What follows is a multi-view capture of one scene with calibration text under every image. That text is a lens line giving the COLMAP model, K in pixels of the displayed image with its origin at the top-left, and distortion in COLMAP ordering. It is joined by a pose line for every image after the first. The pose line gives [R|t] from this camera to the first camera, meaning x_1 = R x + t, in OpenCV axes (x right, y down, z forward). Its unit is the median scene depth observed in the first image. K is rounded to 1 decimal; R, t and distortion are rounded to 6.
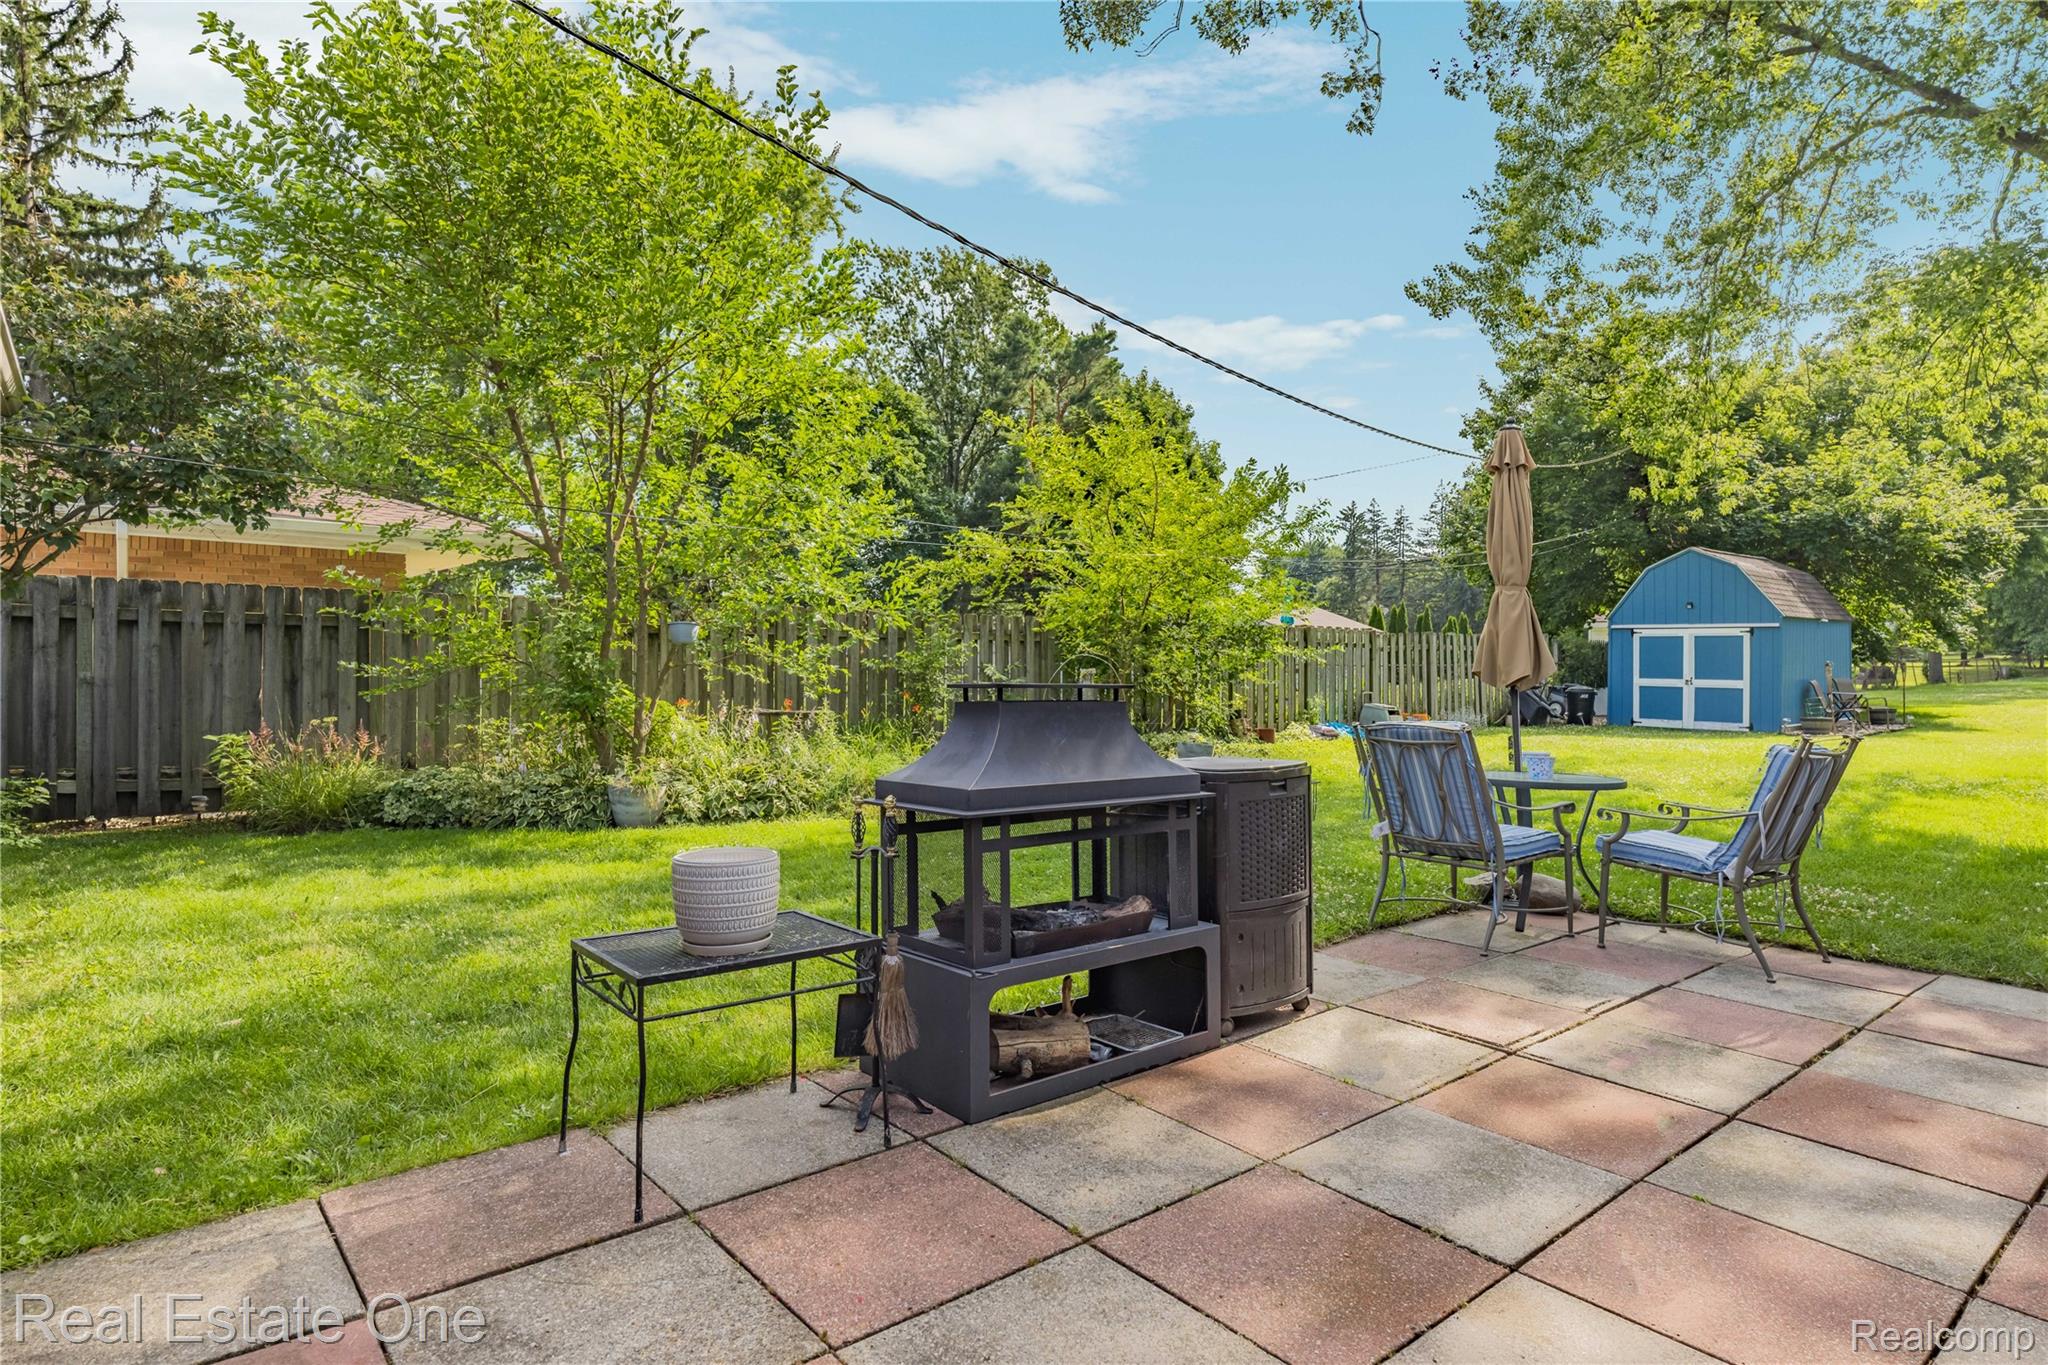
lens RADIAL K [[1116.3, 0, 1021.8], [0, 1116.3, 680.7], [0, 0, 1]] dist [-0.006433, -0.003596]
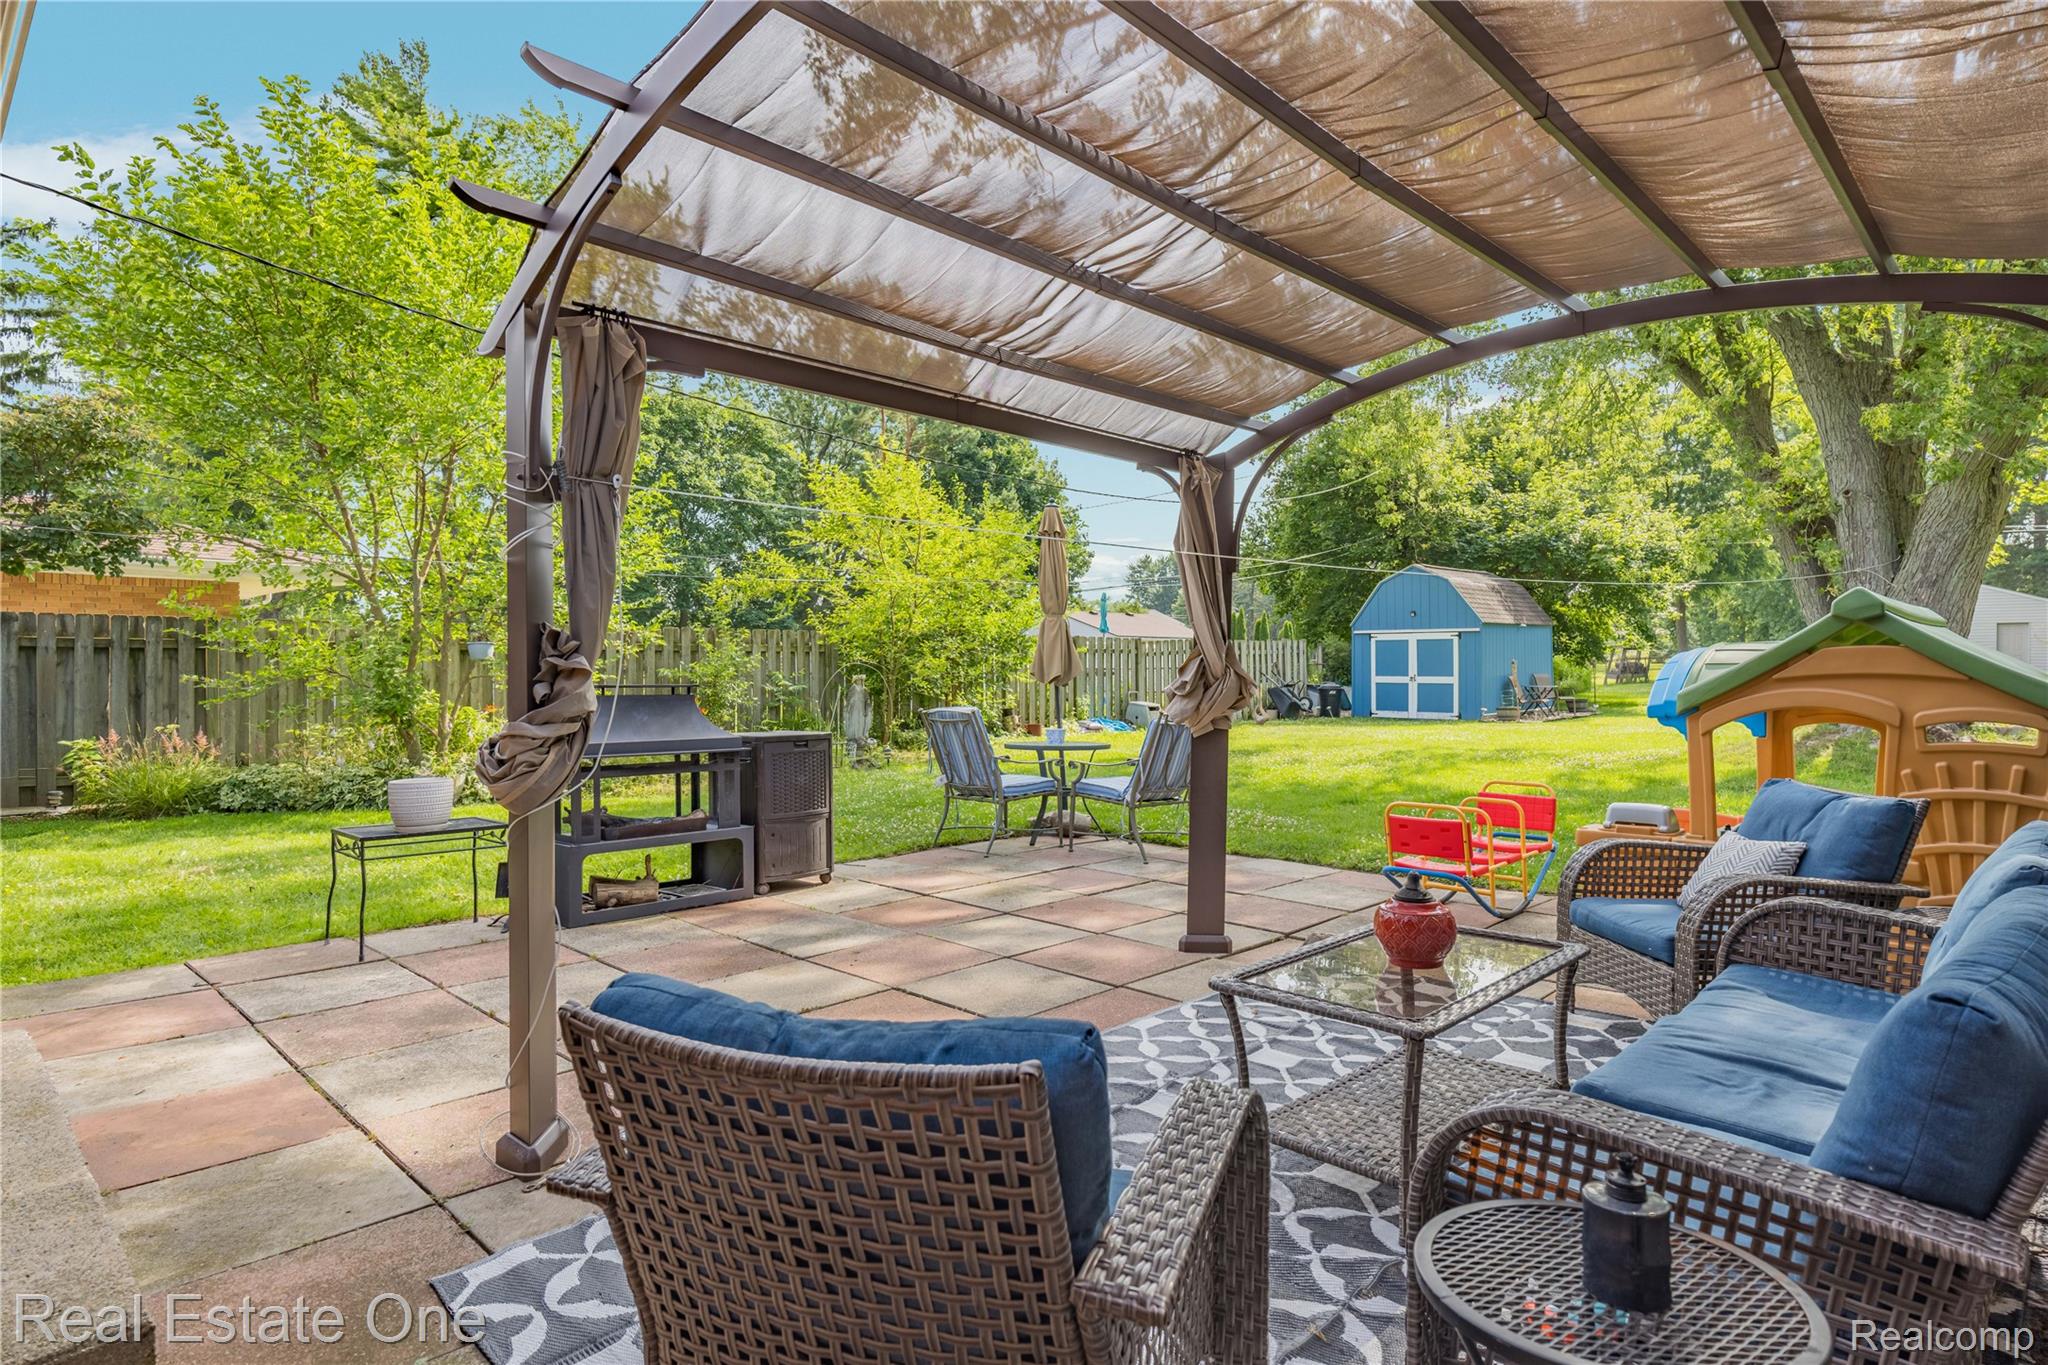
lens RADIAL K [[1116.3, 0, 1038.1], [0, 1116.3, 675.6], [0, 0, 1]] dist [-0.006433, -0.003596]
pose [[0.993286, -0.014266, 0.114804, 0.169609], [0.015422, 0.999839, -0.009191, 0.005716], [-0.114654, 0.010900, 0.993346, -0.296473]]
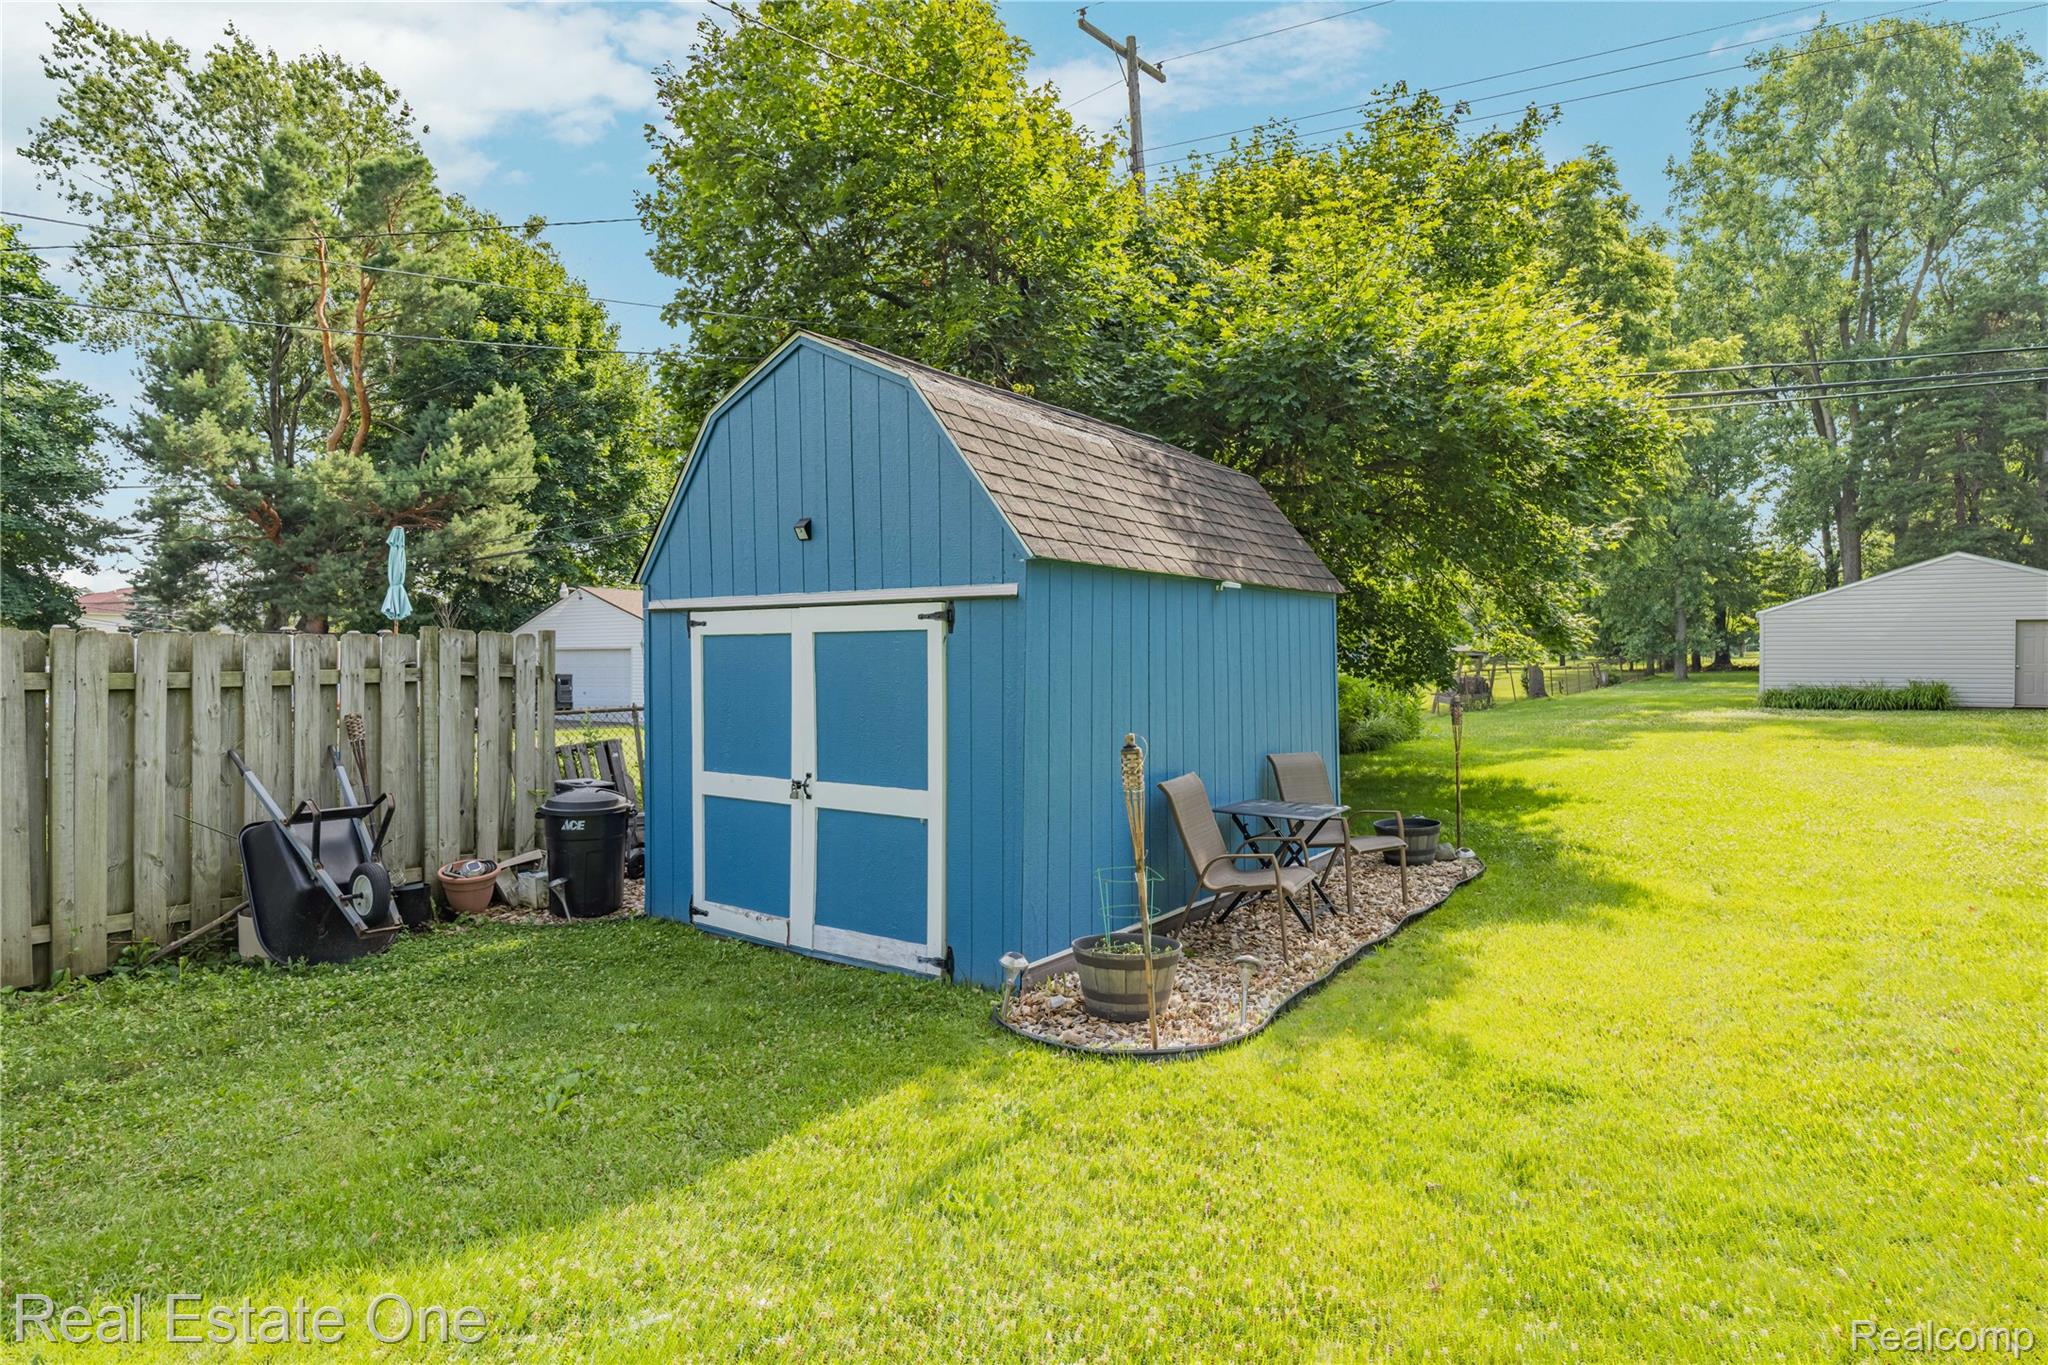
lens RADIAL K [[1116.3, 0, 1029.3], [0, 1116.3, 673.8], [0, 0, 1]] dist [-0.006433, -0.003596]
pose [[0.966550, -0.011502, 0.256221, 1.392880], [0.013387, 0.999895, -0.005611, -0.065044], [-0.256129, 0.008854, 0.966602, 1.672803]]
